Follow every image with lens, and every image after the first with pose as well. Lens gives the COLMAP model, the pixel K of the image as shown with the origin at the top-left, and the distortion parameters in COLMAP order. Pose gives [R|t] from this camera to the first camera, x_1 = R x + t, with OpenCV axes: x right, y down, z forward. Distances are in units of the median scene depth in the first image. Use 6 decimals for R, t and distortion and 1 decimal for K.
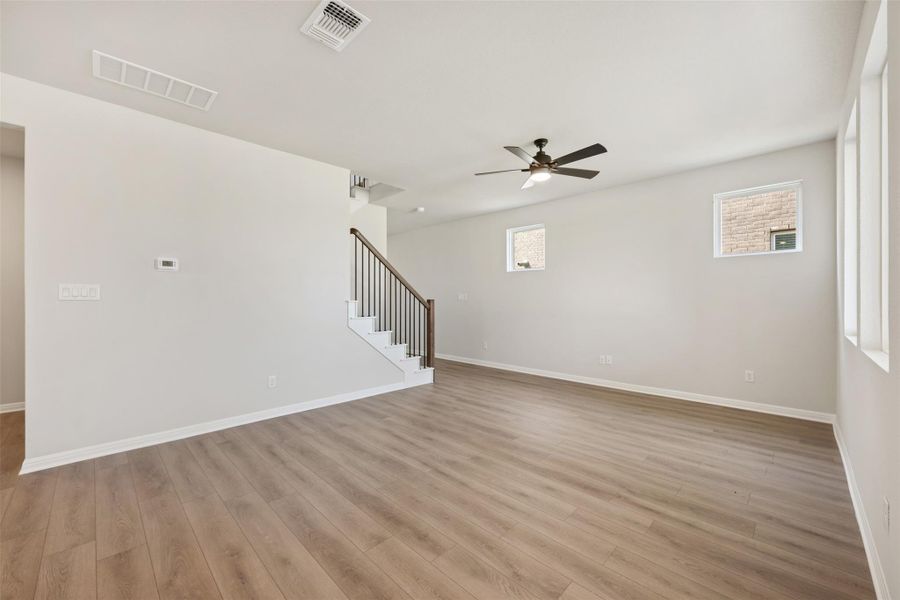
lens RADIAL K [[355.6, 0, 449.0], [0, 355.6, 300.5], [0, 0, 1]] dist [0.000021, -0.000125]
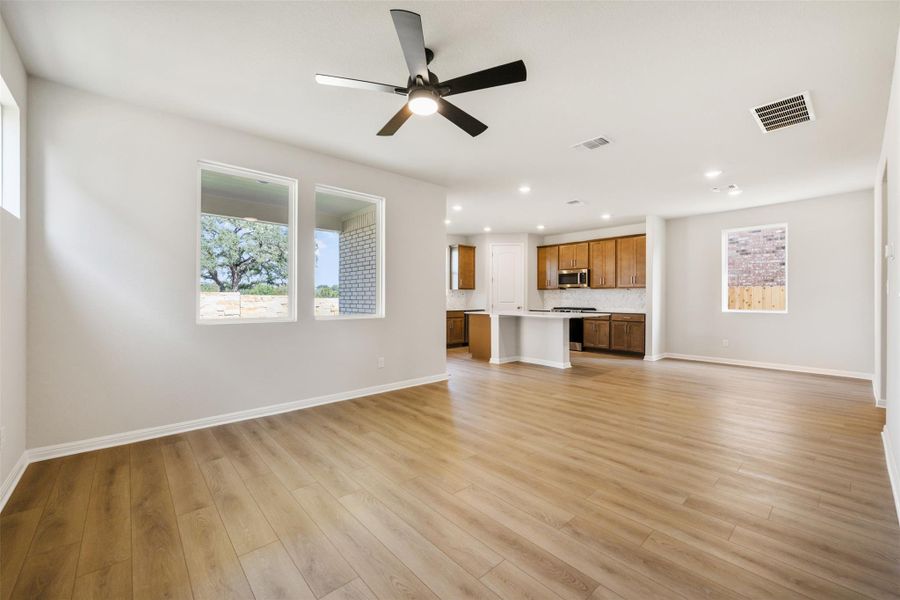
lens RADIAL K [[361.9, 0, 450.5], [0, 361.9, 297.7], [0, 0, 1]] dist [0.000068, -0.000140]
pose [[-0.998452, 0.000220, 0.055617, 0.197327], [0.000356, 0.999997, 0.002435, 0.005876], [-0.055616, 0.002451, -0.998449, 1.916983]]
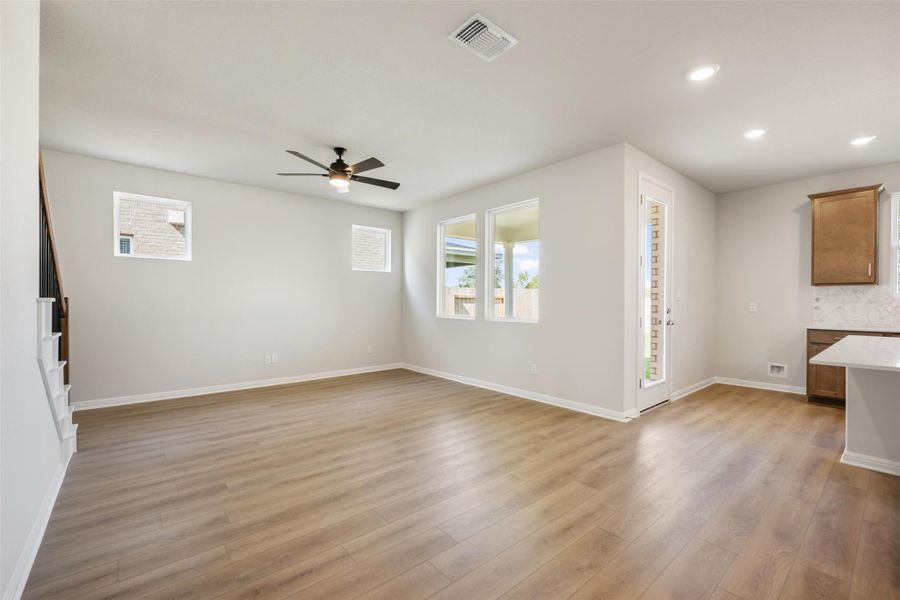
lens RADIAL K [[382.0, 0, 447.8], [0, 382.0, 300.4], [0, 0, 1]] dist [0.000317, 0.000216]
pose [[0.088960, 0.003015, 0.996031, -0.978190], [0.000003, 0.999995, -0.003027, 0.006857], [-0.996035, 0.000272, 0.088959, 0.662293]]
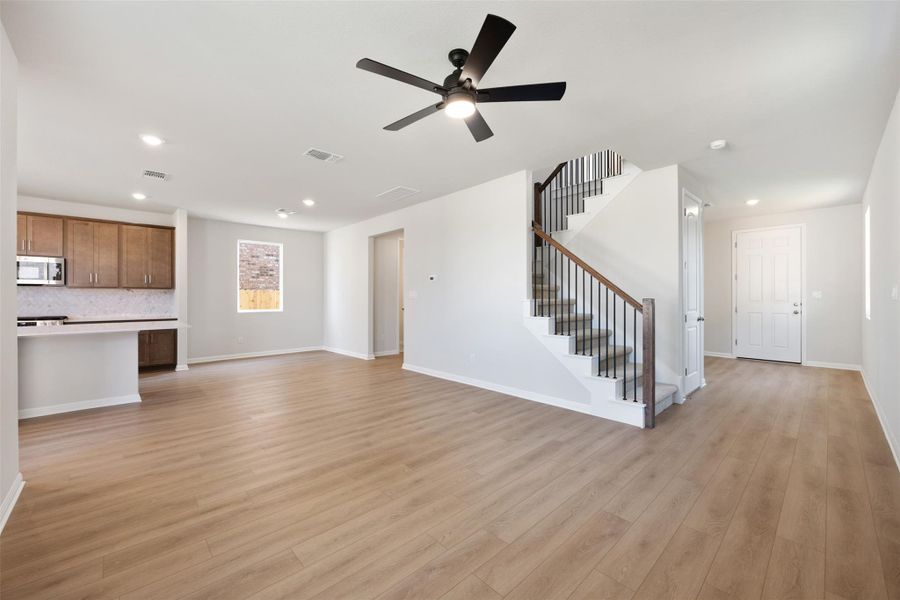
lens RADIAL K [[357.5, 0, 449.0], [0, 357.5, 297.4], [0, 0, 1]] dist [-0.000846, -0.000172]
pose [[-0.034785, 0.001985, -0.999393, 1.045479], [-0.000170, 0.999998, 0.001992, -0.009236], [0.999395, 0.000239, -0.034785, 1.152682]]
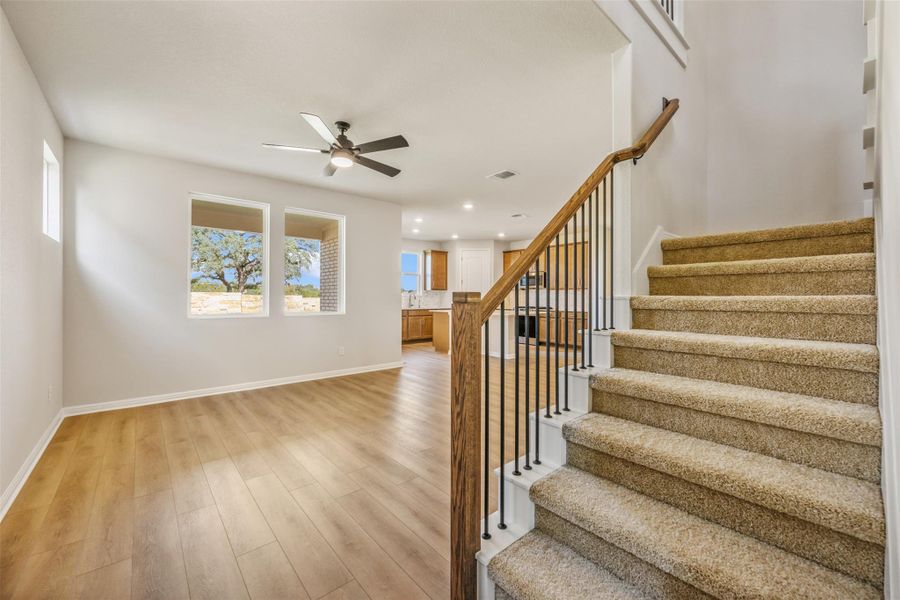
lens RADIAL K [[357.5, 0, 449.0], [0, 357.5, 297.4], [0, 0, 1]] dist [-0.000846, -0.000172]
pose [[-0.997381, -0.000793, 0.072324, -0.098437], [-0.000616, 0.999997, 0.002463, 0.002356], [-0.072325, 0.002412, -0.997378, 2.192259]]
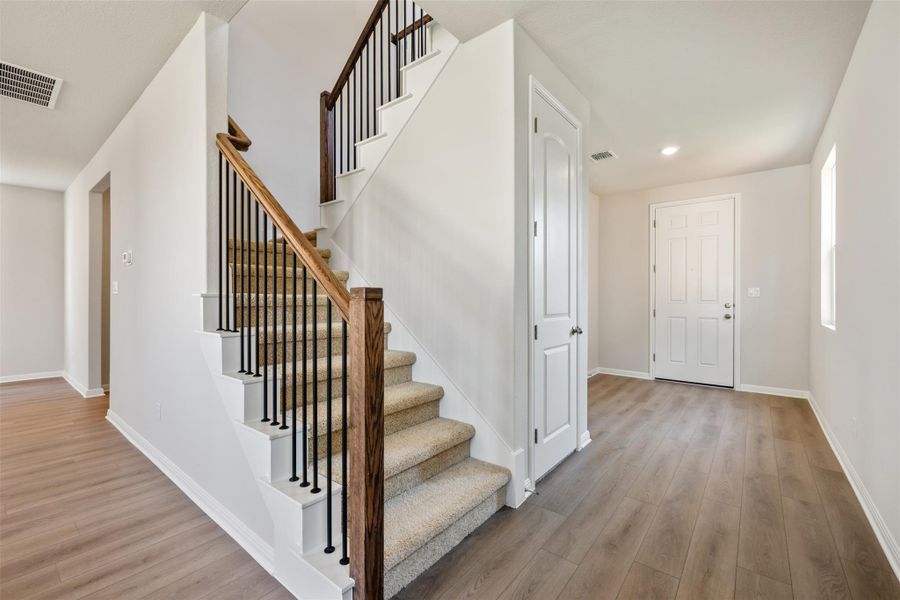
lens RADIAL K [[382.0, 0, 447.8], [0, 382.0, 300.4], [0, 0, 1]] dist [0.000317, 0.000216]
pose [[0.102277, 0.006660, -0.994734, 0.354327], [-0.003634, 0.999973, 0.006321, 0.008274], [0.994749, 0.002968, 0.102299, 1.782016]]
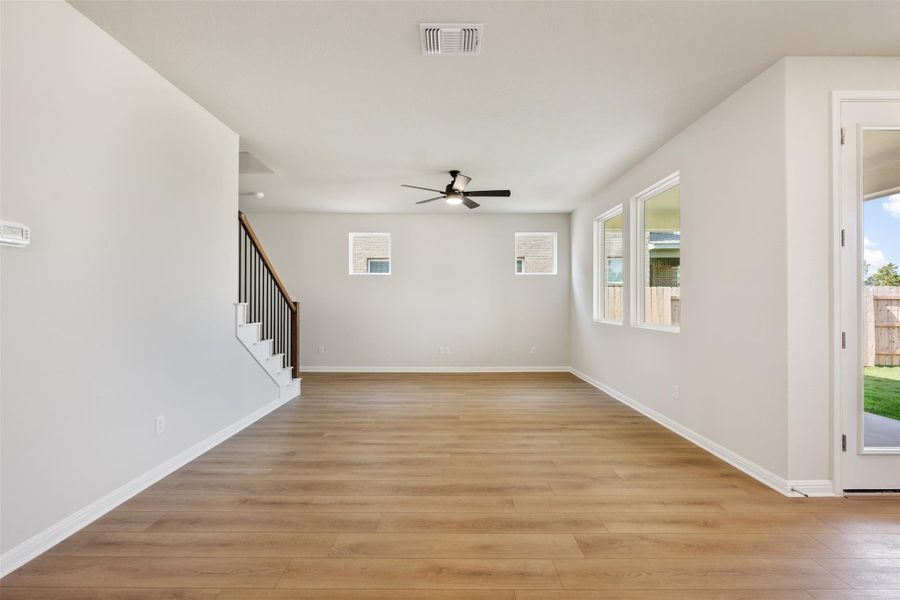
lens RADIAL K [[355.6, 0, 449.0], [0, 355.6, 300.5], [0, 0, 1]] dist [0.000021, -0.000125]
pose [[0.708723, 0.005188, 0.705468, -0.704478], [-0.000184, 0.999974, -0.007168, 0.000620], [-0.705487, 0.004950, 0.708705, 0.172617]]
